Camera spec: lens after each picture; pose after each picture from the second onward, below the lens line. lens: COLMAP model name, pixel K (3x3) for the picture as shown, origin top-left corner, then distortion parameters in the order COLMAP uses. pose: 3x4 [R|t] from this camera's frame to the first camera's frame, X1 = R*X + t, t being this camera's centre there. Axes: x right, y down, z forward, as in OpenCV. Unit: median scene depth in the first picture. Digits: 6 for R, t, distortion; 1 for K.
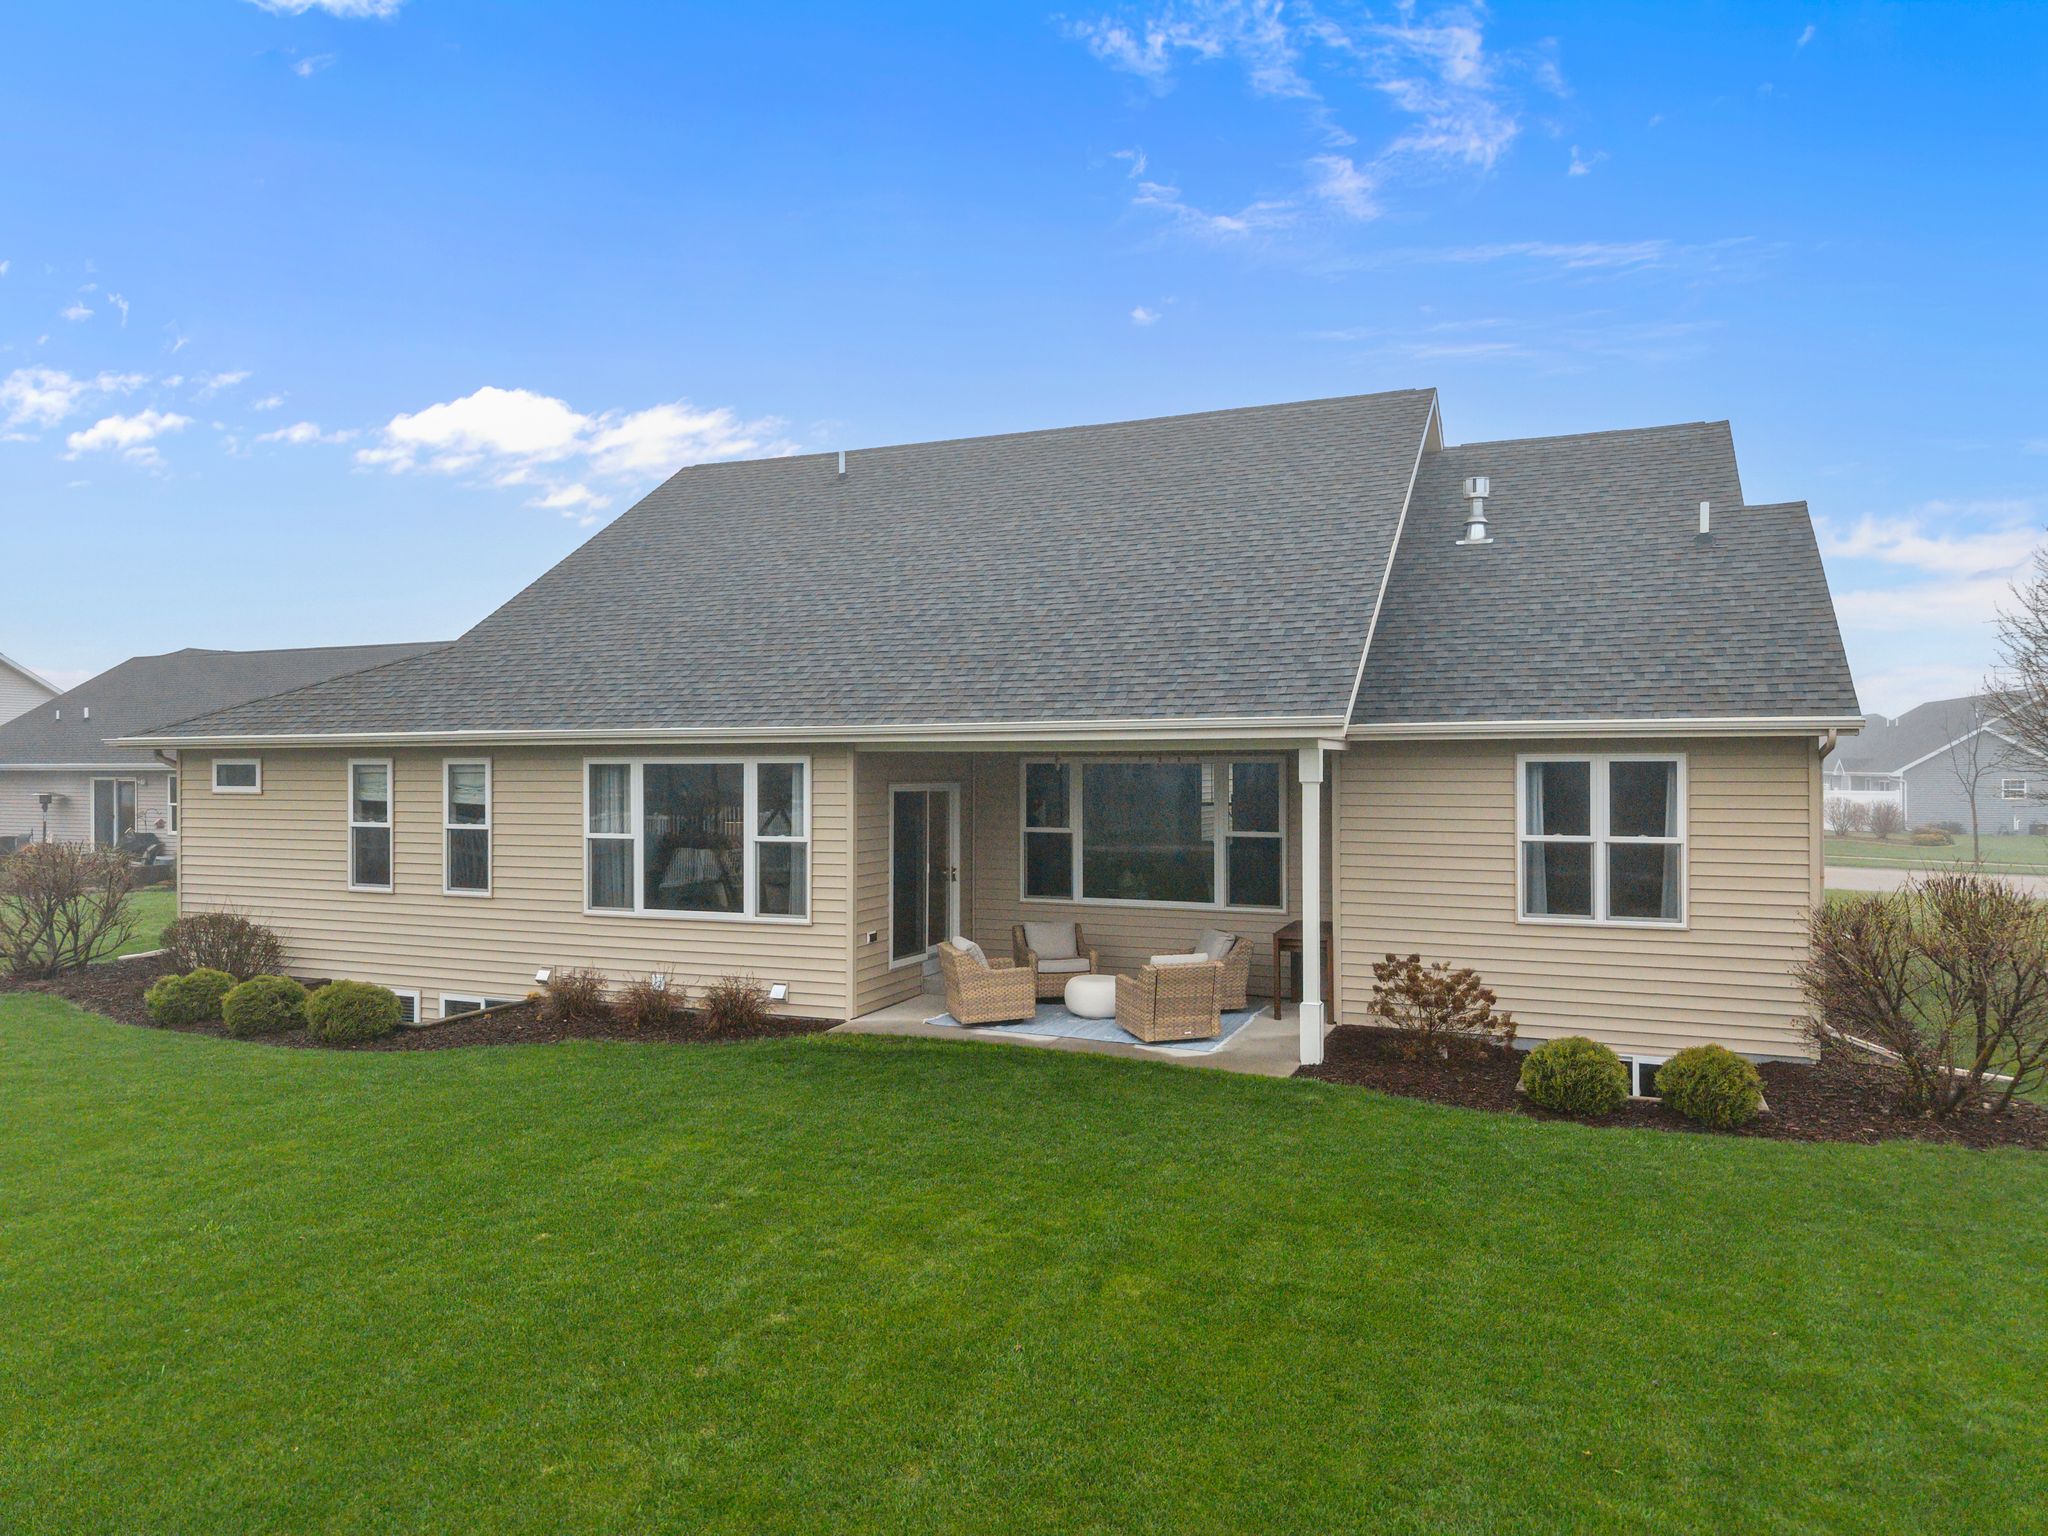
lens RADIAL K [[1357.8, 0, 1024.0], [0, 1357.8, 768.0], [0, 0, 1]] dist [0.082519, -0.138460]
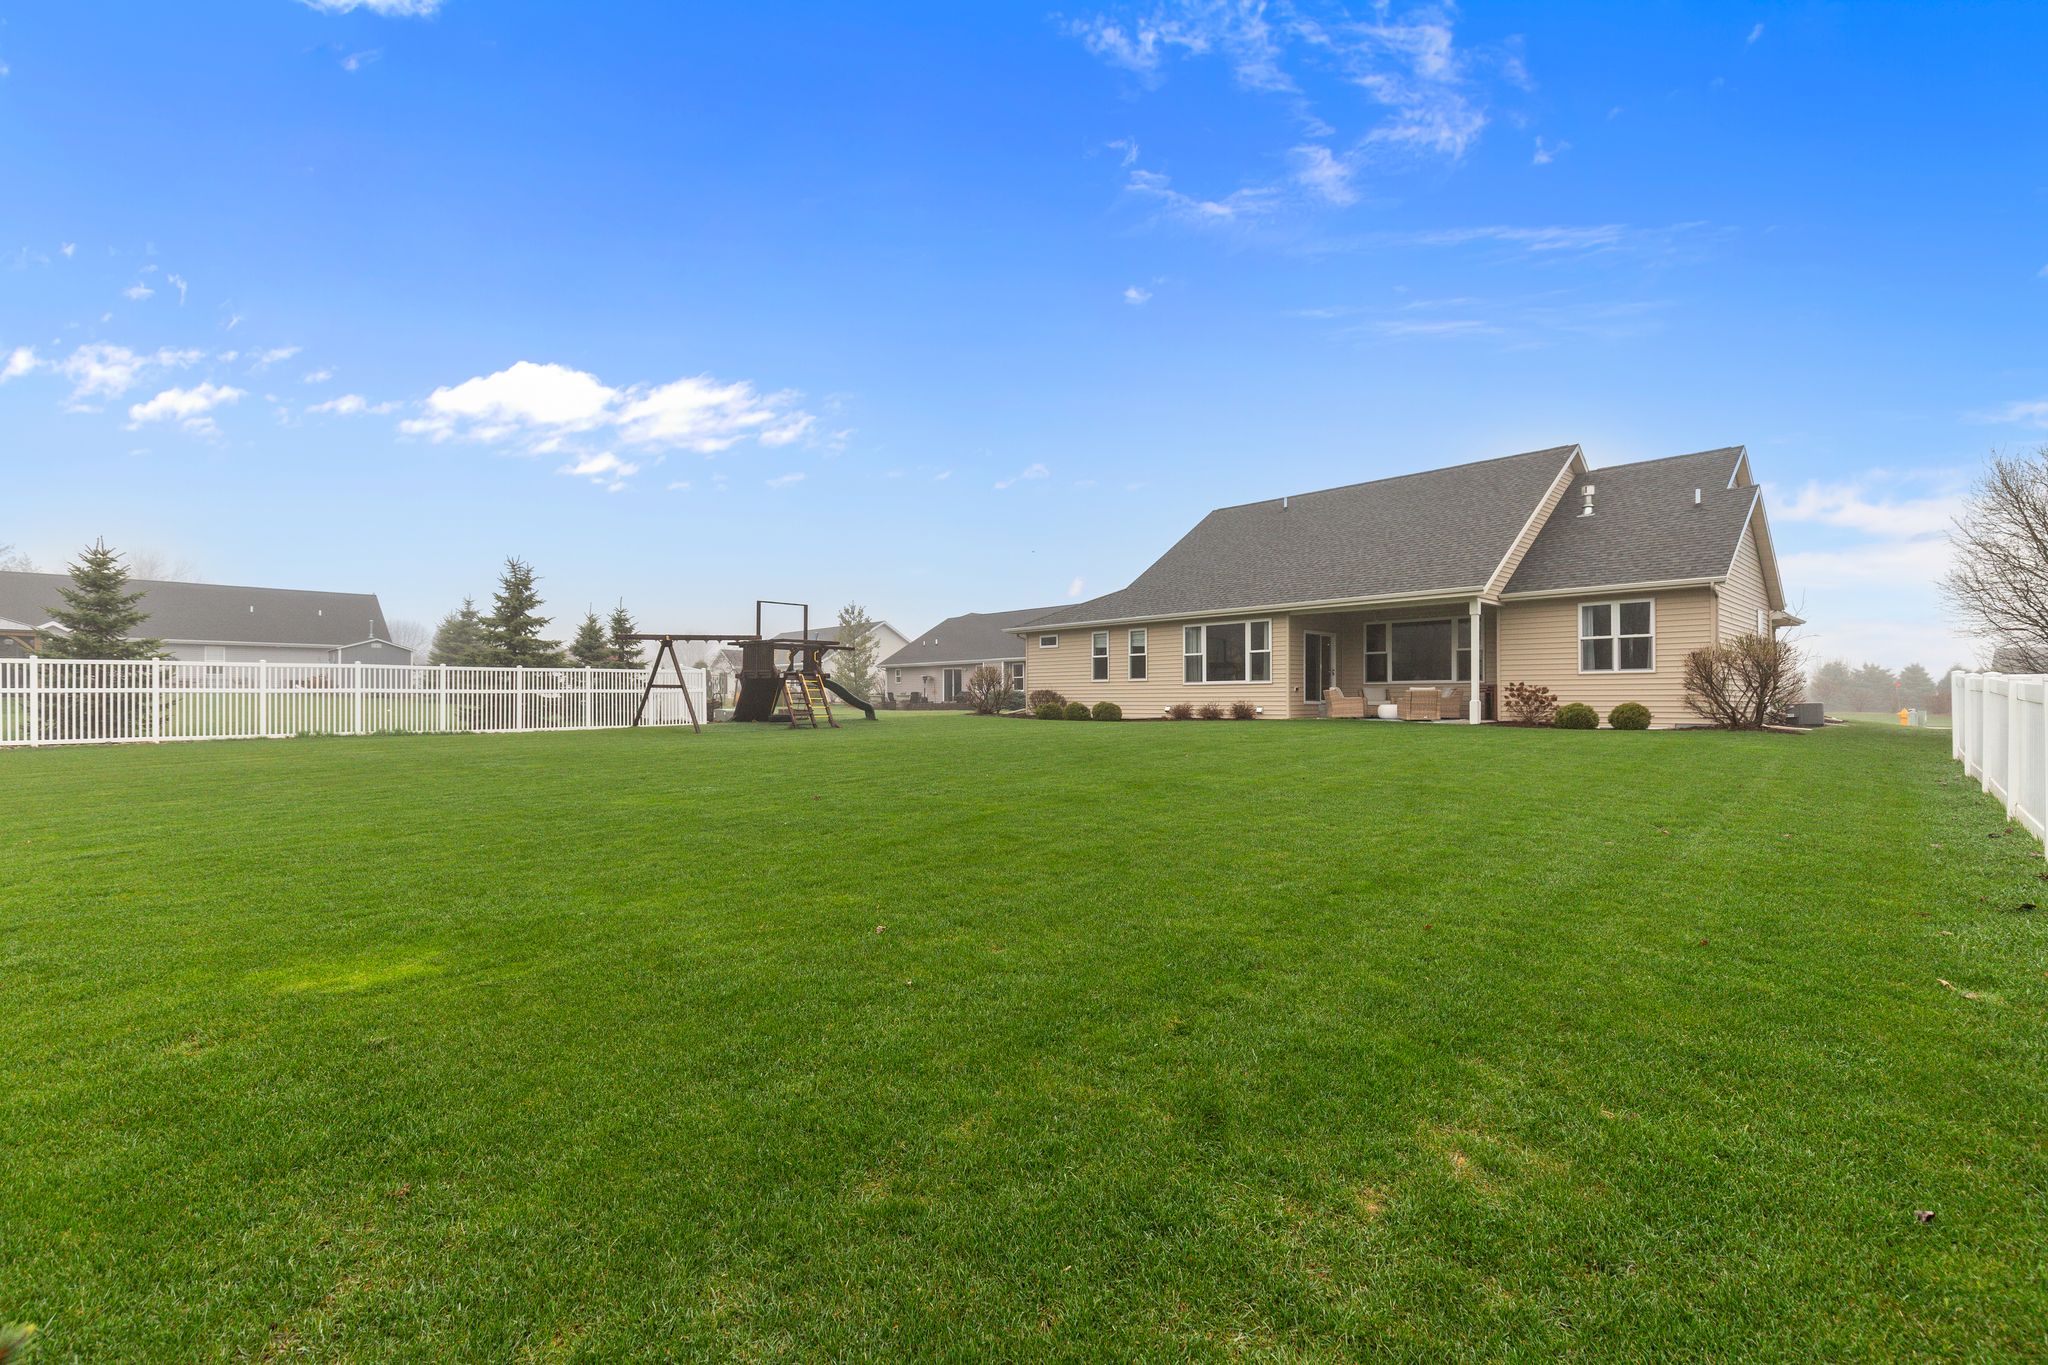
lens RADIAL K [[926.5, 0, 1015.0], [0, 926.5, 689.0], [0, 0, 1]] dist [0.002810, 0.000186]
pose [[0.912736, -0.002774, -0.408540, 0.113839], [-0.005399, 0.999808, -0.018850, 0.158376], [0.408514, 0.019411, 0.912546, -0.784004]]
